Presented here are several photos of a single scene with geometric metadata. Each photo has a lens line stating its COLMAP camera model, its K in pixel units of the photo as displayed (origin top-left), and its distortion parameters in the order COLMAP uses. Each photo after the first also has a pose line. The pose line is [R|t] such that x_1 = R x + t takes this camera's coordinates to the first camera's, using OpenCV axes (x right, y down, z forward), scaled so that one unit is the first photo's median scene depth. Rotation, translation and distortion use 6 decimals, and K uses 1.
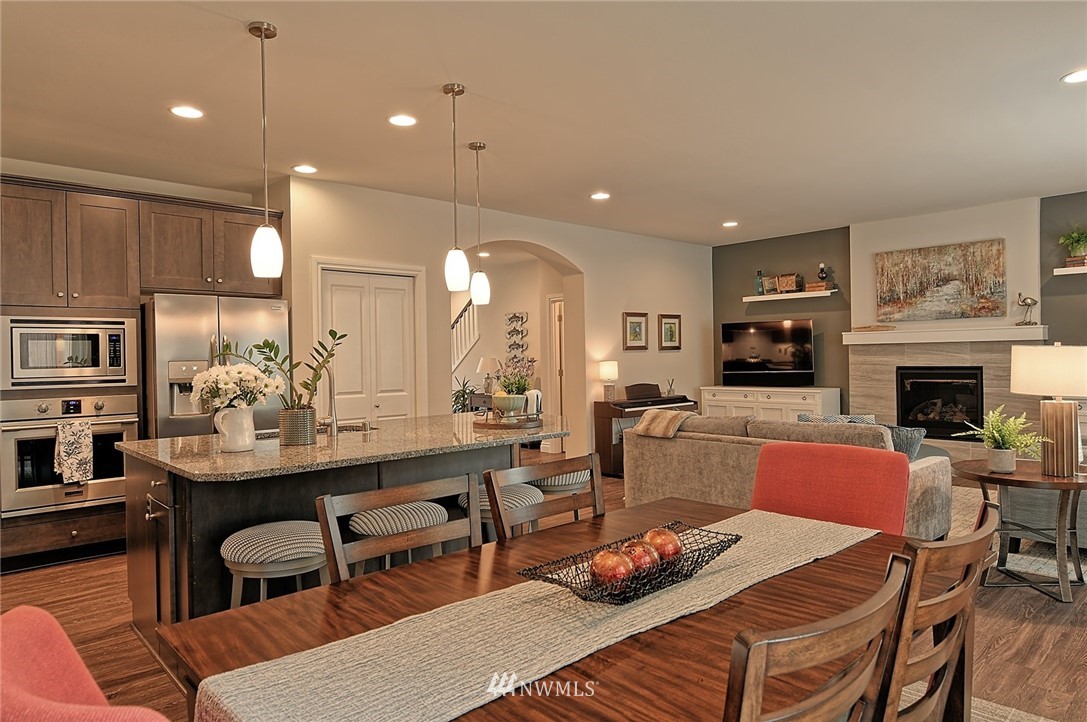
lens RADIAL K [[682.7, 0, 561.0], [0, 682.7, 358.6], [0, 0, 1]] dist [-0.001068, -0.011761]
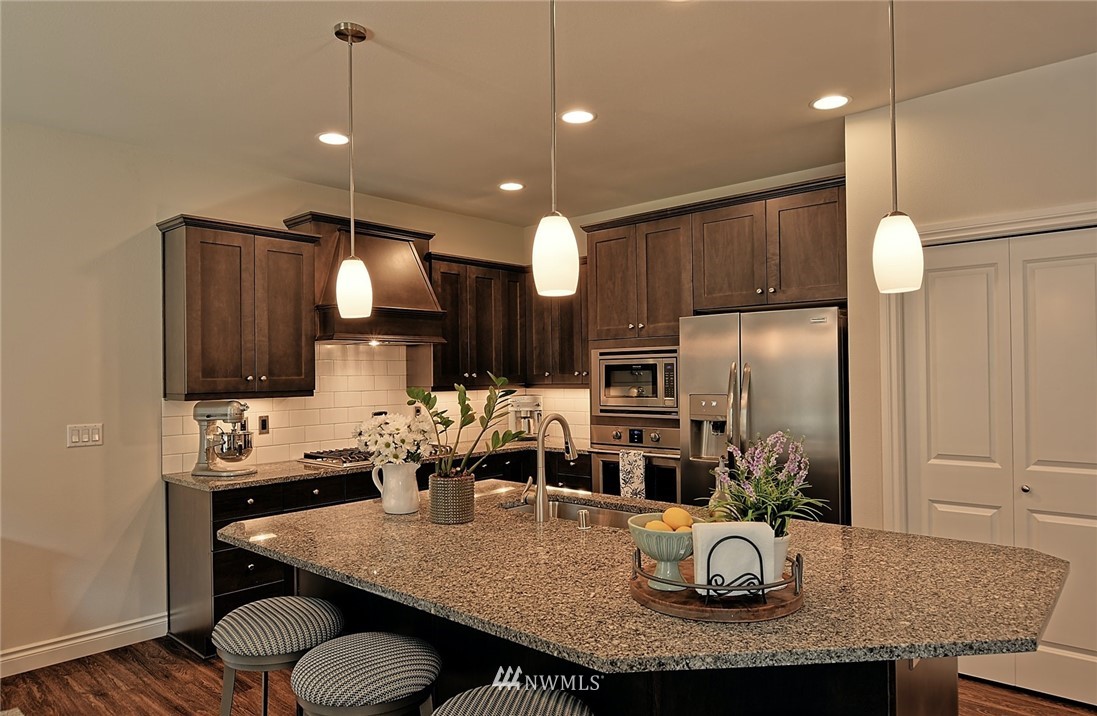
lens RADIAL K [[697.6, 0, 533.0], [0, 697.6, 366.1], [0, 0, 1]] dist [-0.003021, -0.008407]
pose [[0.058222, 0.004629, -0.998293, 0.301678], [0.010160, 0.999935, 0.005229, -0.039334], [0.998252, -0.010447, 0.058172, 0.765459]]
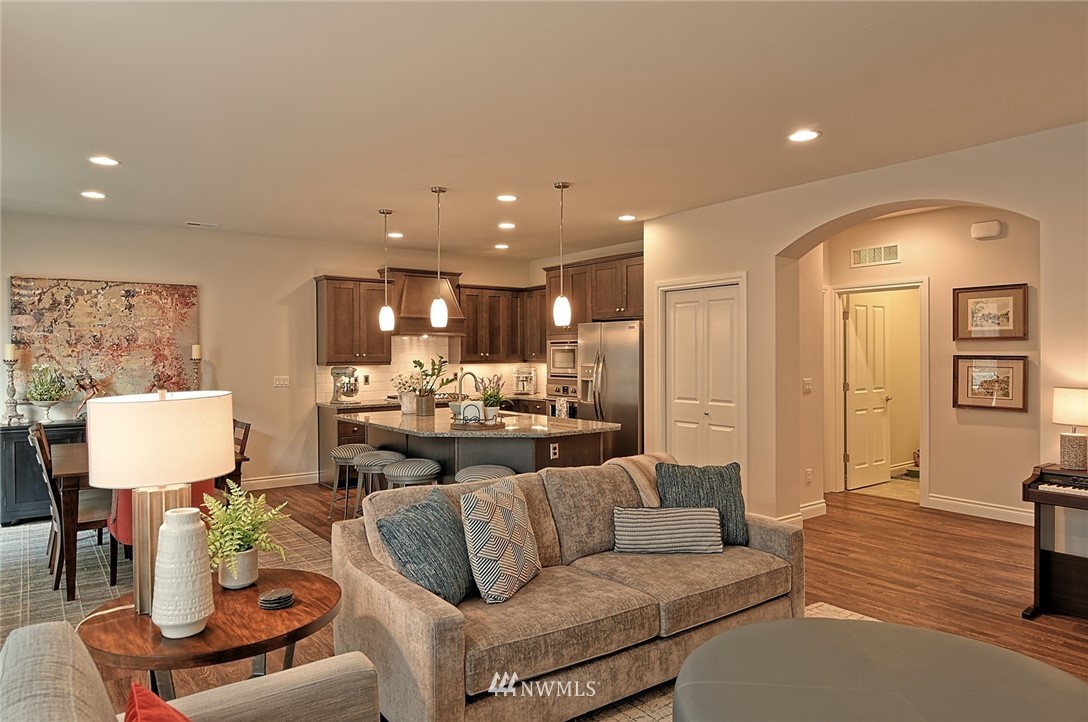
lens RADIAL K [[683.3, 0, 534.3], [0, 683.3, 358.7], [0, 0, 1]] dist [-0.001068, -0.011761]
pose [[-0.136032, 0.024584, -0.990399, 1.033316], [0.004509, 0.999697, 0.024195, -0.053259], [0.990694, -0.001174, -0.136102, 1.131083]]
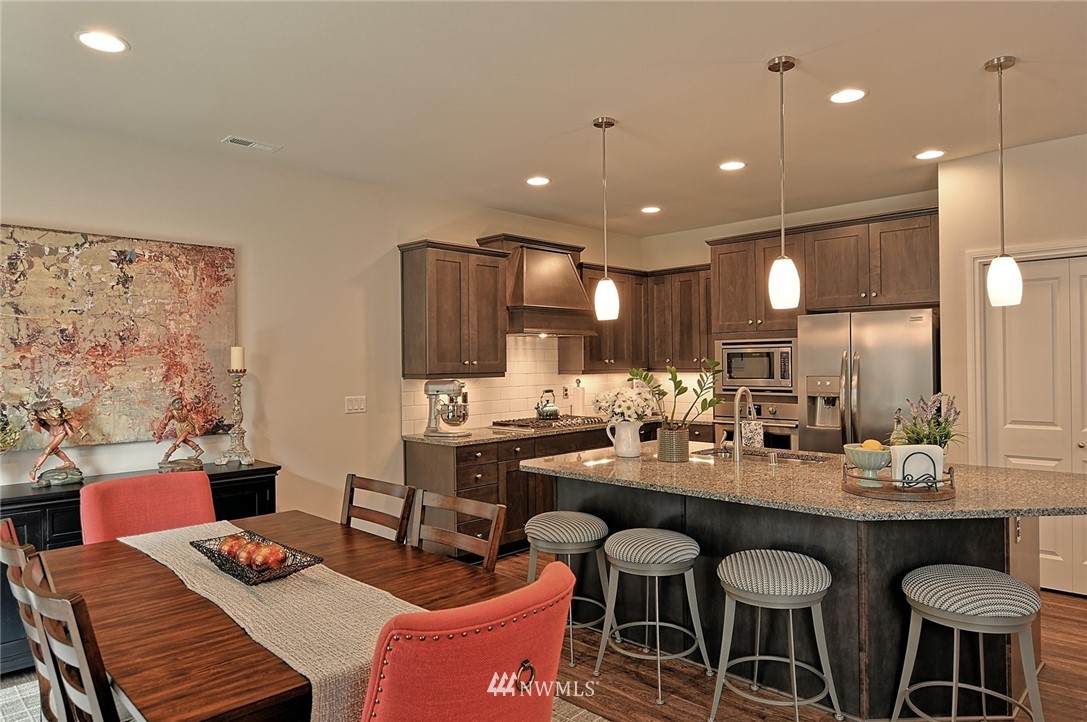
lens RADIAL K [[682.7, 0, 531.2], [0, 682.7, 356.8], [0, 0, 1]] dist [-0.001068, -0.011761]
pose [[0.011706, 0.008435, -0.999896, 0.534909], [0.009194, 0.999921, 0.008543, -0.041467], [0.999889, -0.009293, 0.011628, 0.551816]]
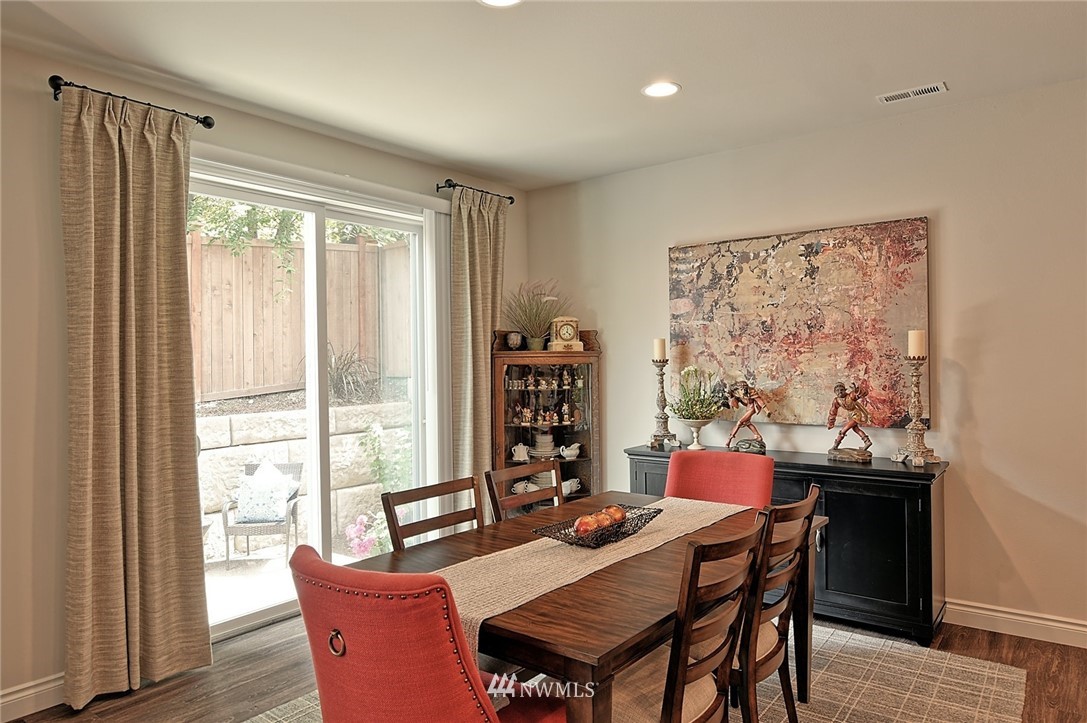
lens RADIAL K [[682.7, 0, 543.0], [0, 682.7, 362.0], [0, 0, 1]] dist [-0.001068, -0.011761]
pose [[-0.988237, 0.028261, -0.150293, 0.167734], [0.027808, 0.999600, 0.005119, -0.029731], [0.150378, 0.000879, -0.988628, 0.889779]]
